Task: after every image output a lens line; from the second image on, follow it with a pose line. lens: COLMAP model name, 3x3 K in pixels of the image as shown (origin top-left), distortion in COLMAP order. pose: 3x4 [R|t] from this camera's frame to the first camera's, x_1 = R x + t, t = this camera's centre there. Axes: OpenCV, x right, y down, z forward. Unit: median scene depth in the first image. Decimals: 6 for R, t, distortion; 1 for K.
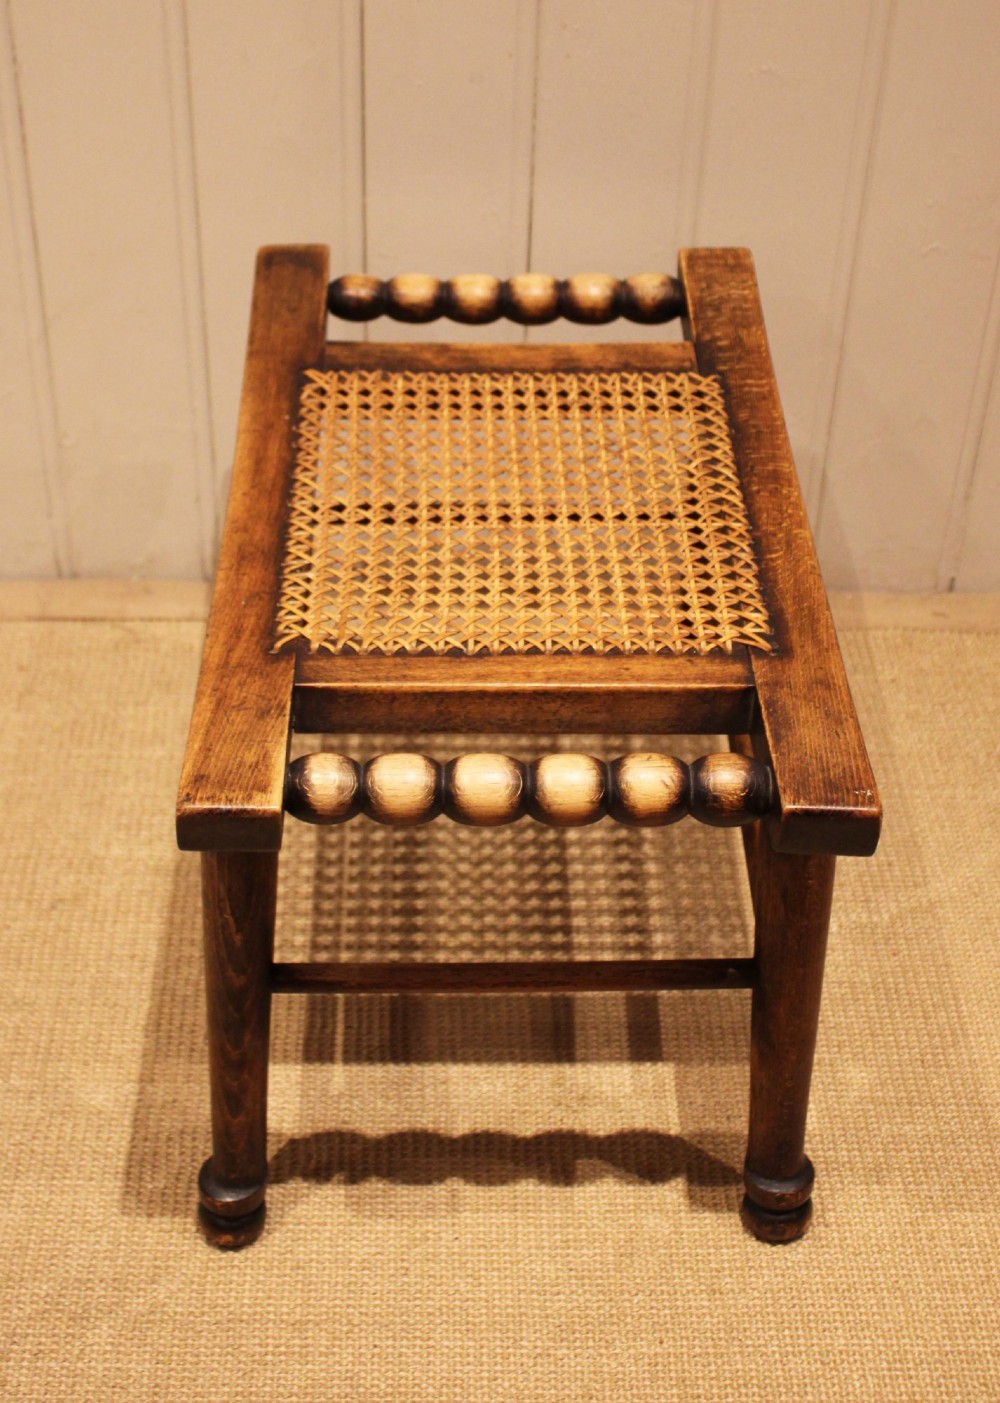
lens RADIAL K [[2093.4, 0, 439.7], [0, 2093.4, 523.7], [0, 0, 1]] dist [-0.070892, 0.000000]
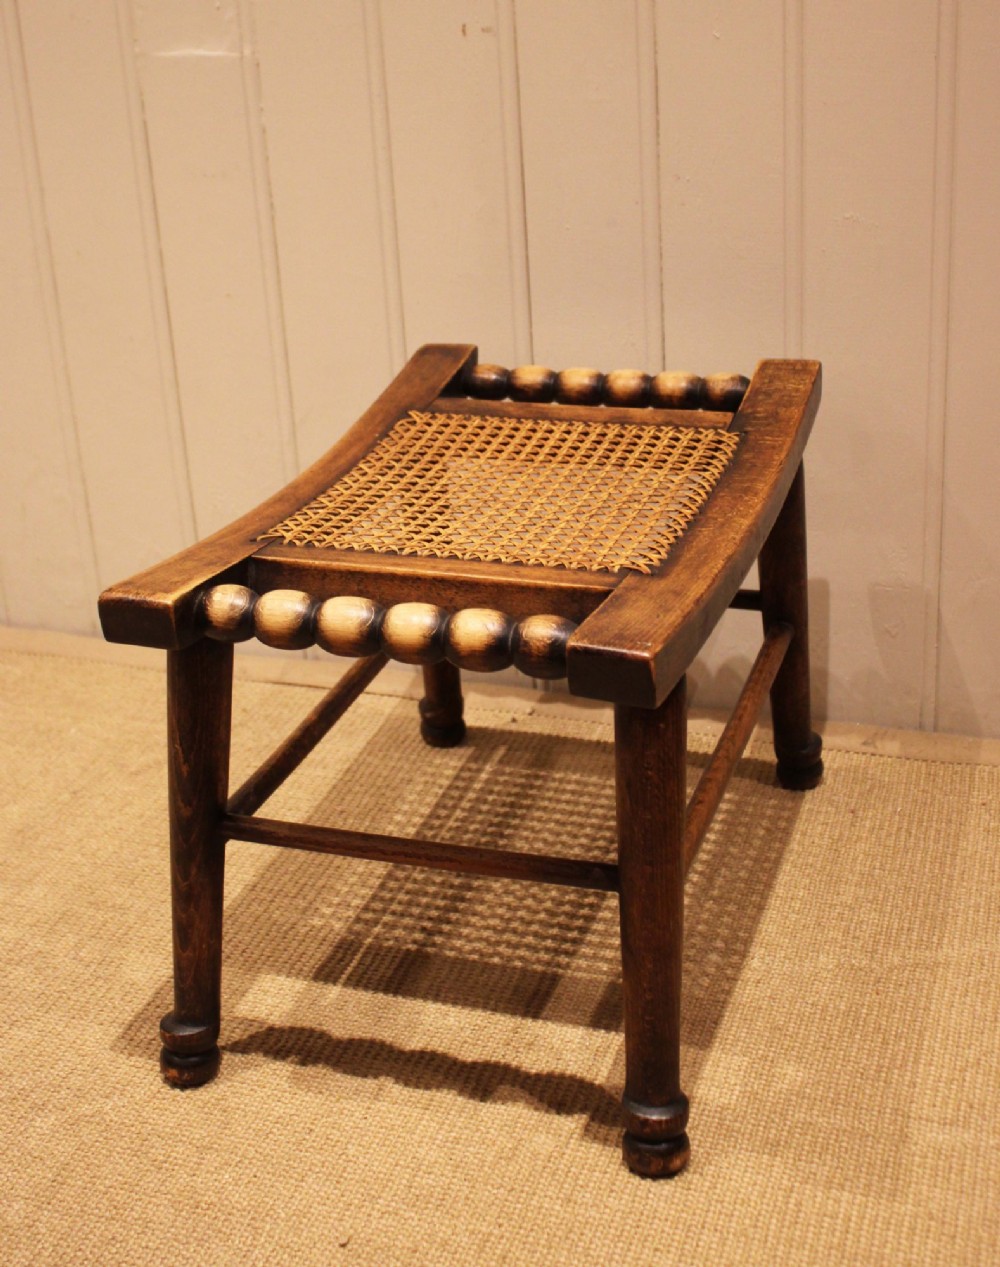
lens RADIAL K [[1835.9, 0, 437.8], [0, 1835.9, 507.6], [0, 0, 1]] dist [-0.062656, 0.000000]
pose [[0.934739, 0.062166, -0.349856, 0.337676], [-0.152217, 0.959718, -0.236157, 0.237057], [0.321082, 0.274000, 0.906549, 0.038432]]
